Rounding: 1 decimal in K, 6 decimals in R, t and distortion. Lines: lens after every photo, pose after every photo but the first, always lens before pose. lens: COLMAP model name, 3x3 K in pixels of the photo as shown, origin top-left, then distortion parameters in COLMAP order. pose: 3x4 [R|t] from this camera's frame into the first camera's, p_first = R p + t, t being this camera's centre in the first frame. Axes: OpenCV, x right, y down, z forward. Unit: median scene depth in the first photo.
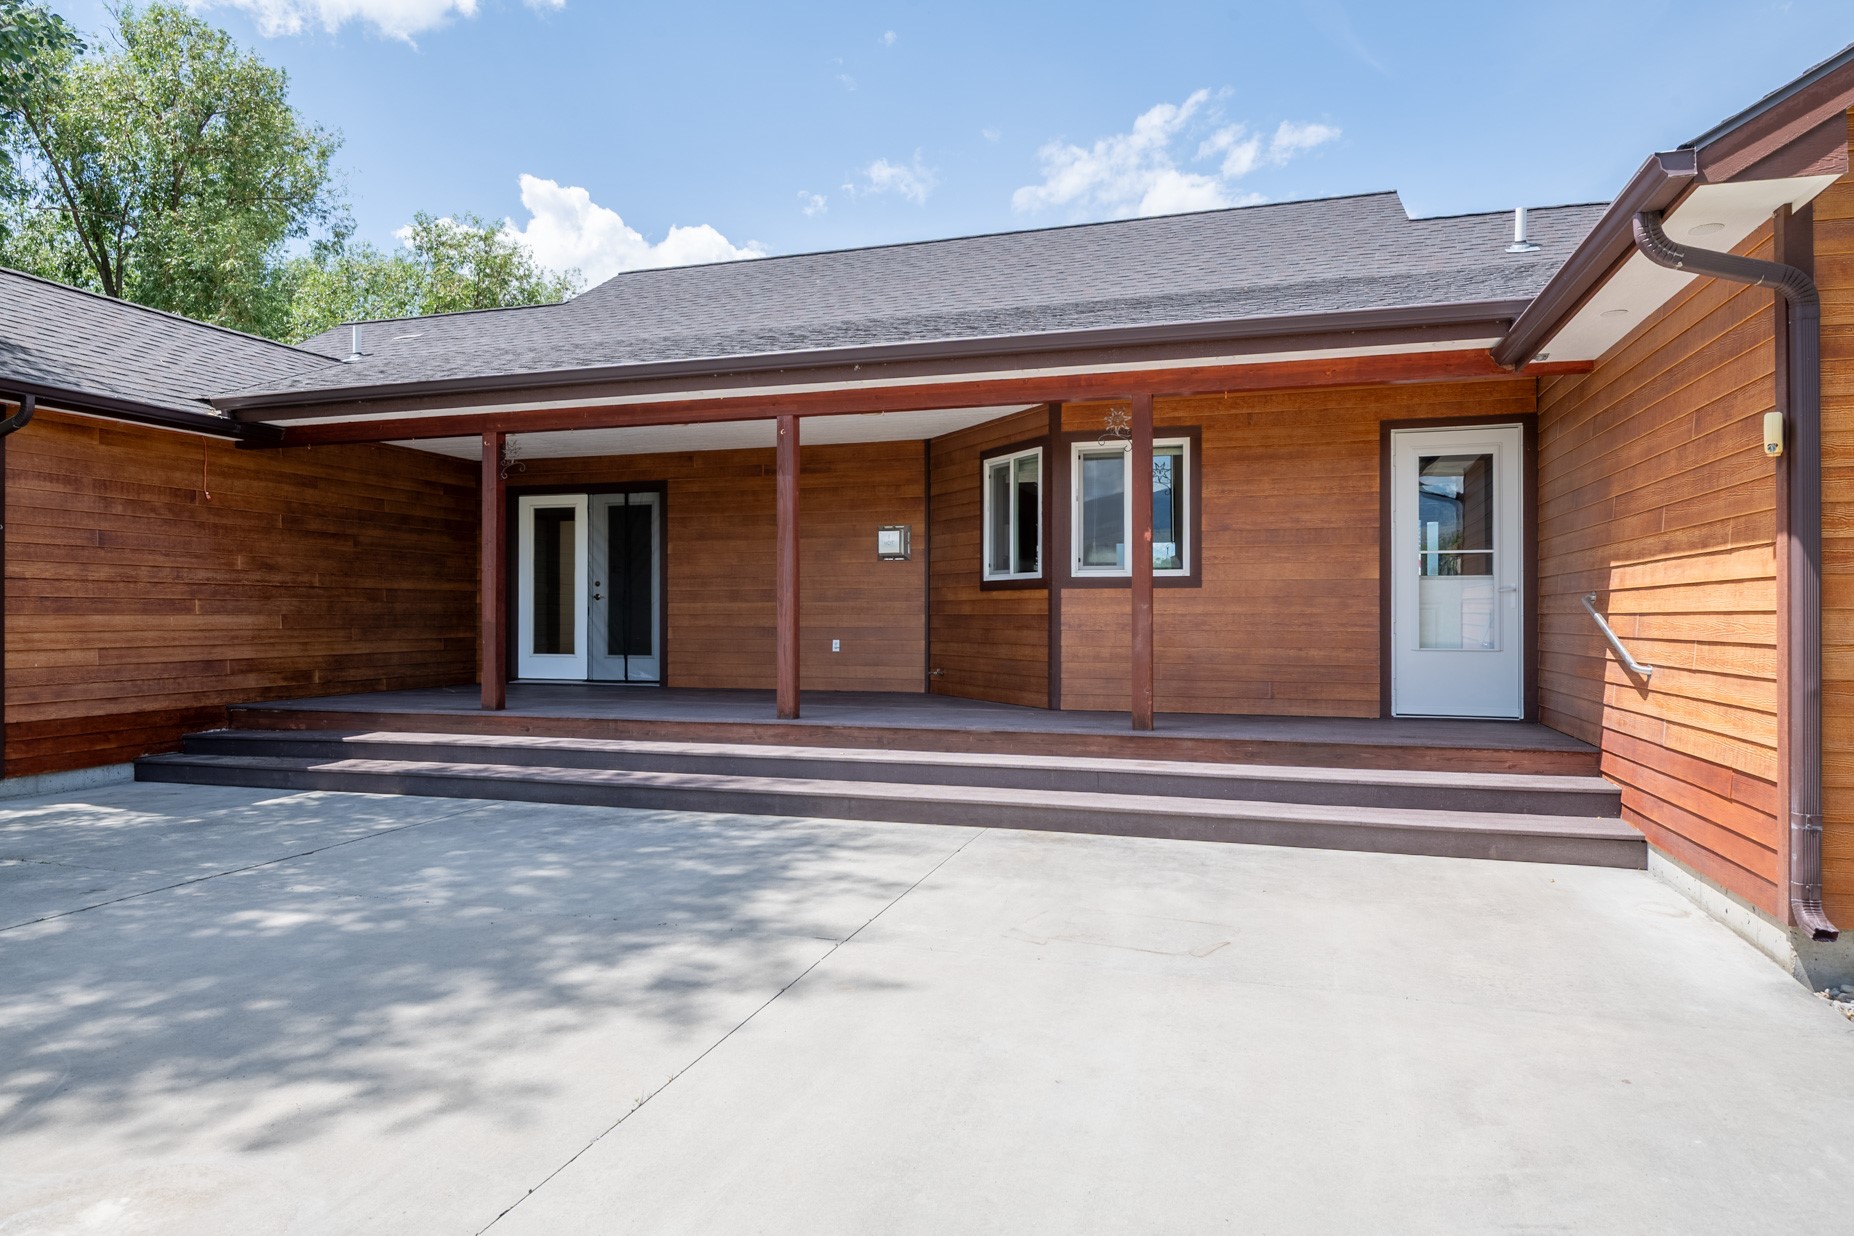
lens RADIAL K [[1123.7, 0, 921.1], [0, 1123.7, 617.4], [0, 0, 1]] dist [0.004664, -0.002091]
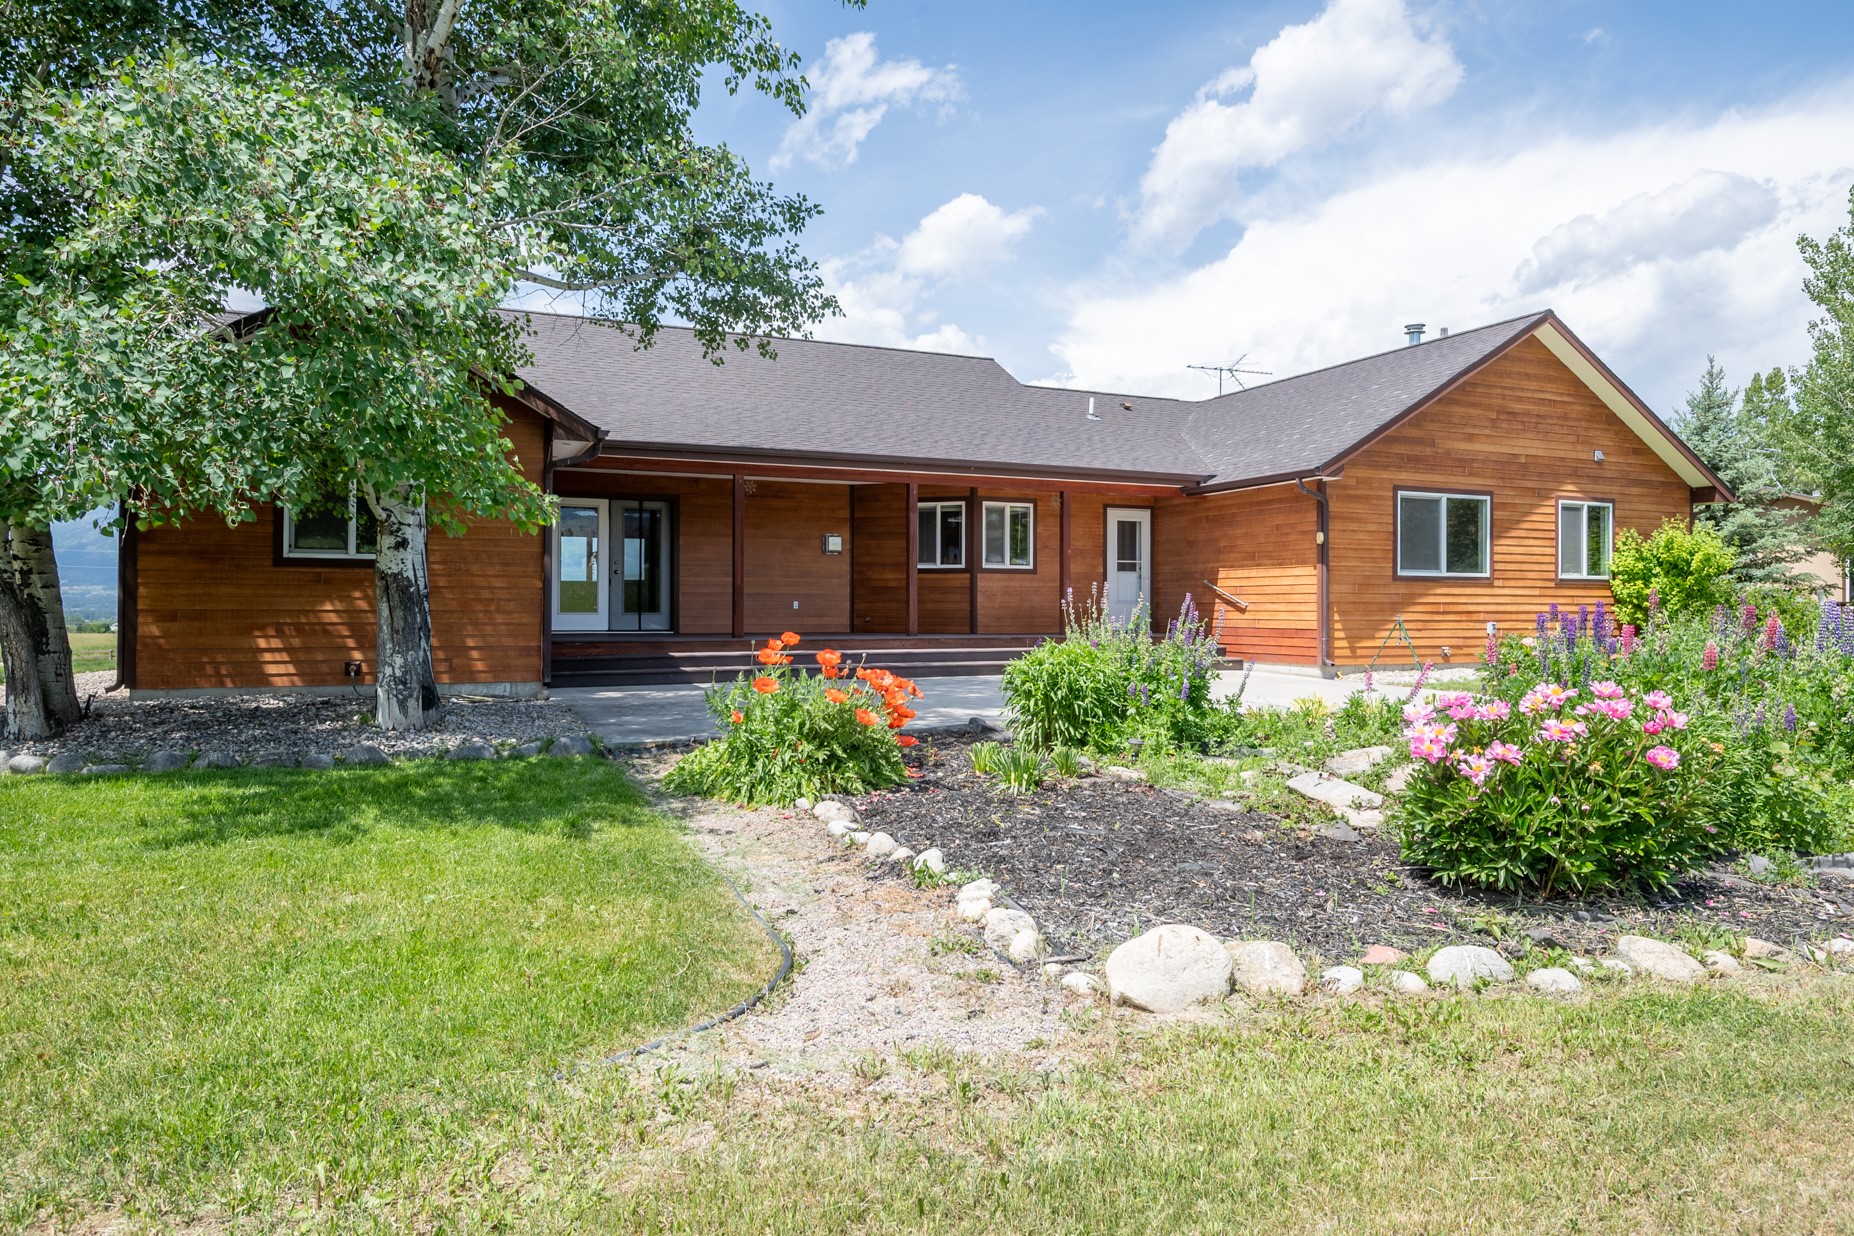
lens RADIAL K [[1212.3, 0, 924.3], [0, 1212.3, 610.7], [0, 0, 1]] dist [0.017818, -0.007036]
pose [[0.737101, 0.000771, 0.675782, -1.401743], [-0.001627, 0.999998, 0.000633, 0.039411], [-0.675780, -0.001566, 0.737101, -0.528474]]
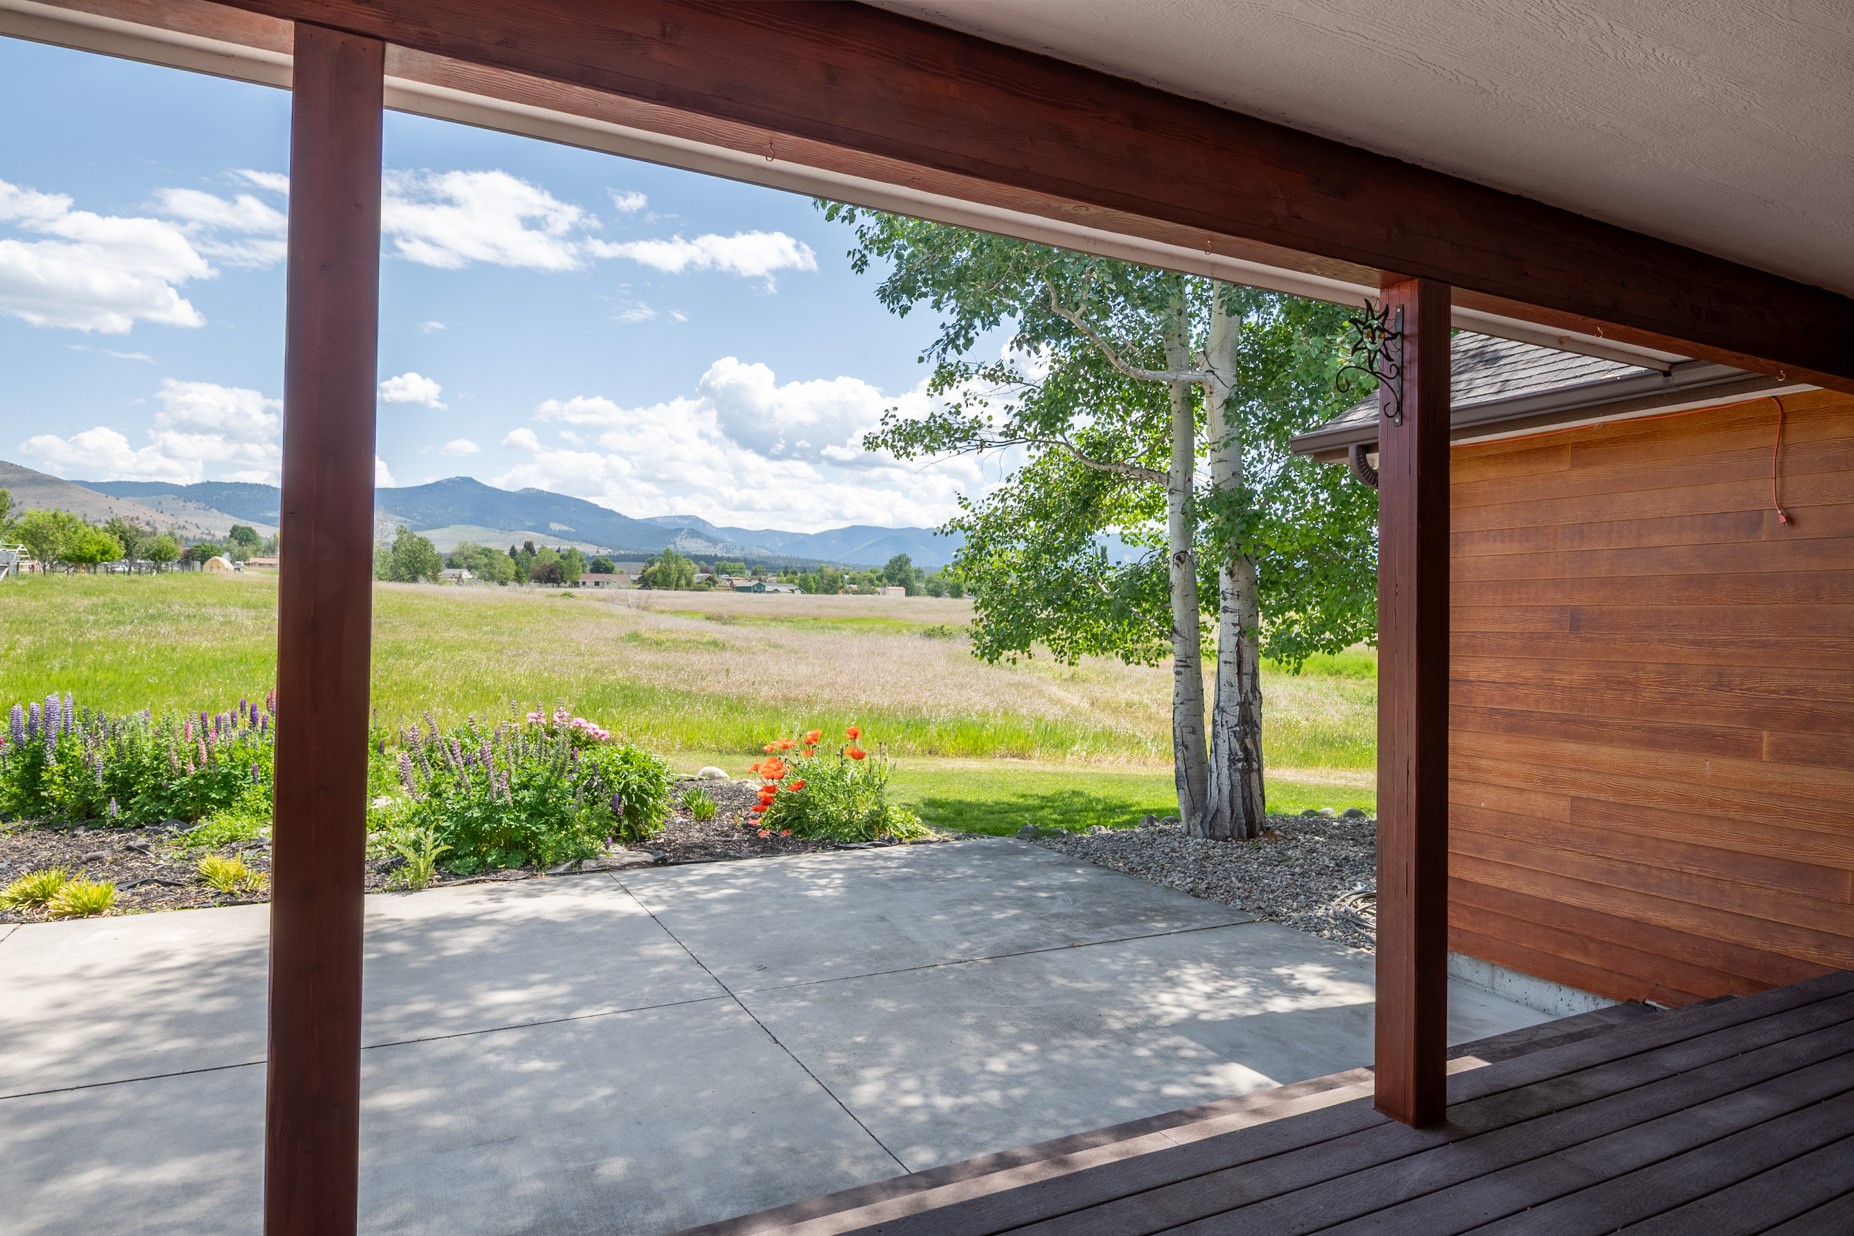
lens RADIAL K [[1114.2, 0, 916.3], [0, 1114.2, 613.4], [0, 0, 1]] dist [0.032088, -0.002272]
pose [[-0.724678, -0.005466, -0.689066, -0.035737], [-0.003474, 0.999985, -0.004278, -0.065061], [0.689079, -0.000706, -0.724686, 1.124008]]
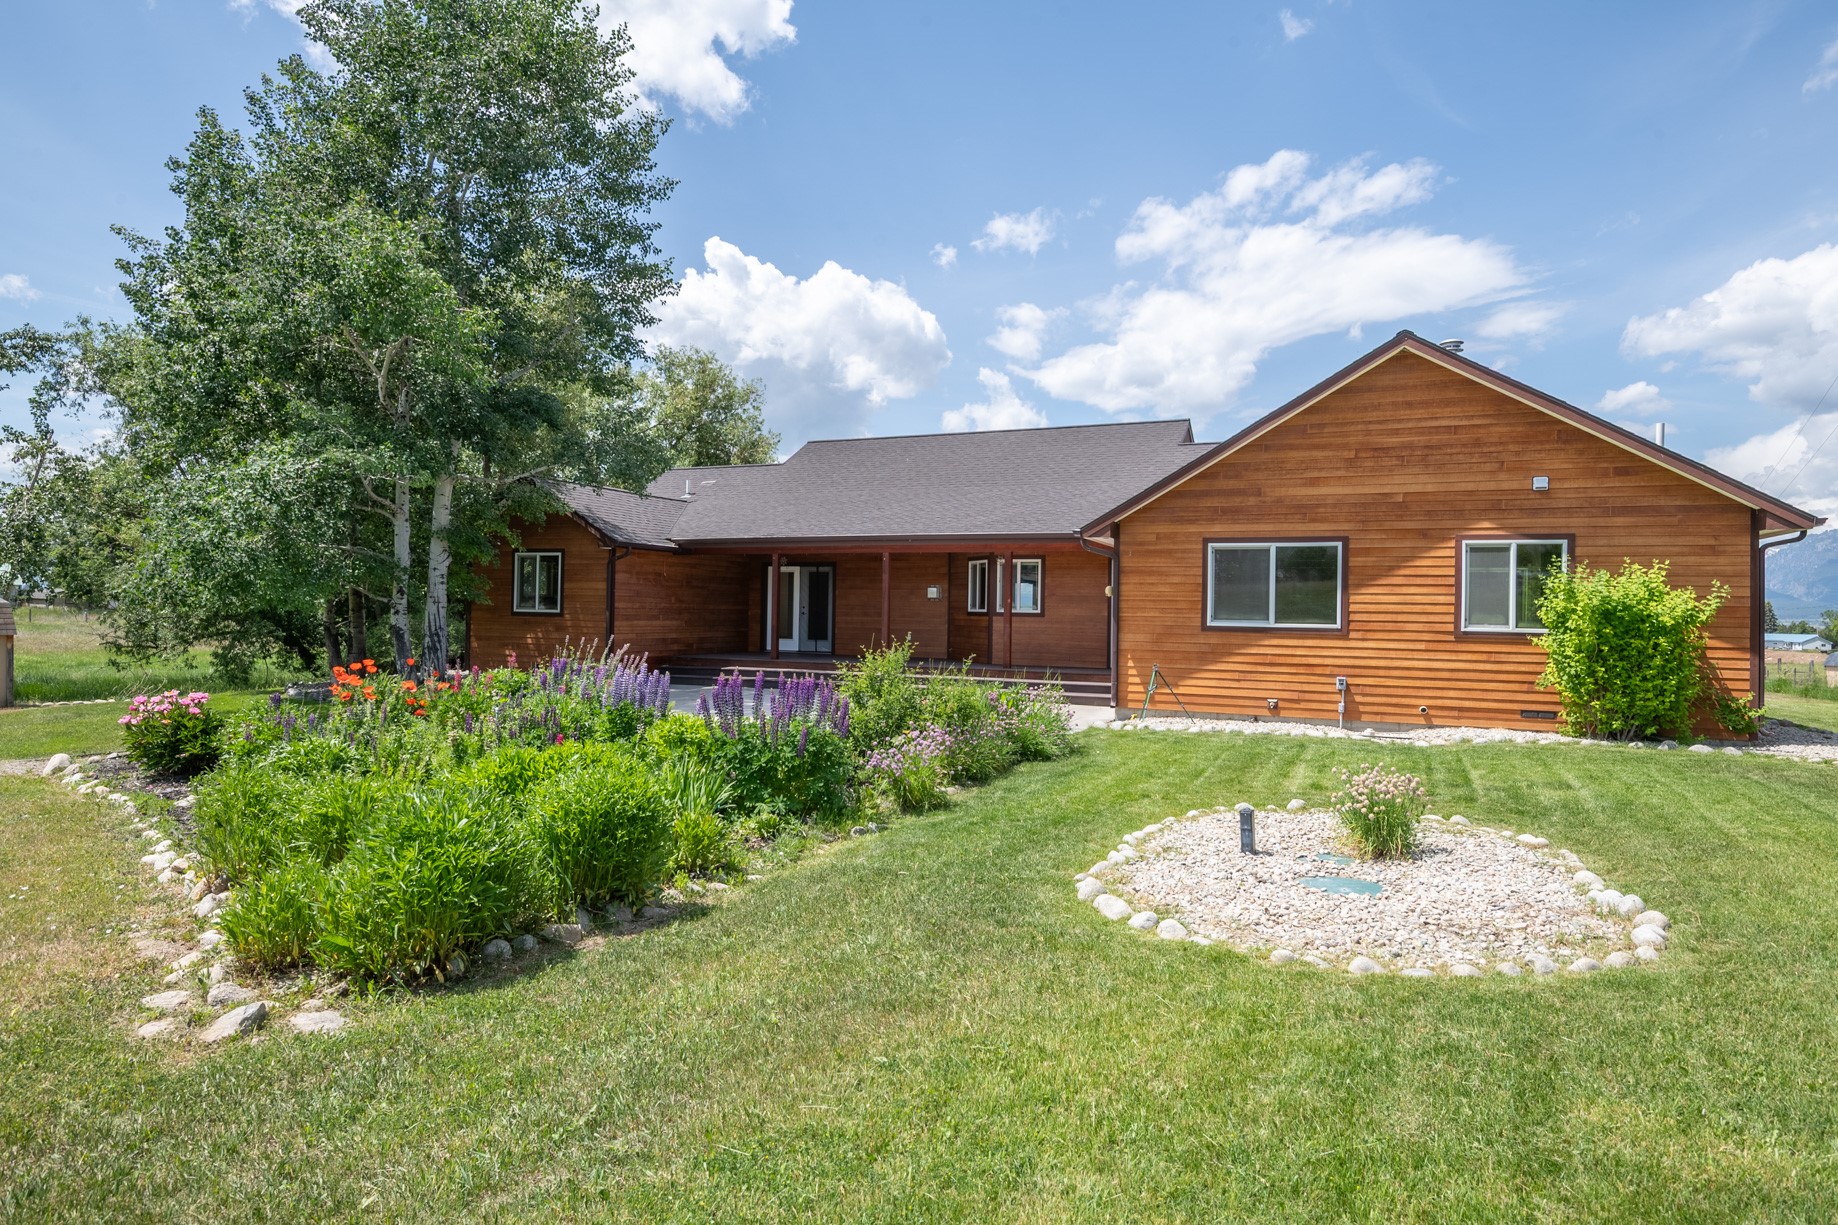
lens RADIAL K [[1090.5, 0, 913.2], [0, 1090.5, 615.4], [0, 0, 1]] dist [0.005713, -0.002511]
pose [[0.991841, 0.017047, -0.126339, 0.260371], [-0.016721, 0.999854, 0.003643, -0.034147], [0.126383, -0.001501, 0.991980, -1.461313]]
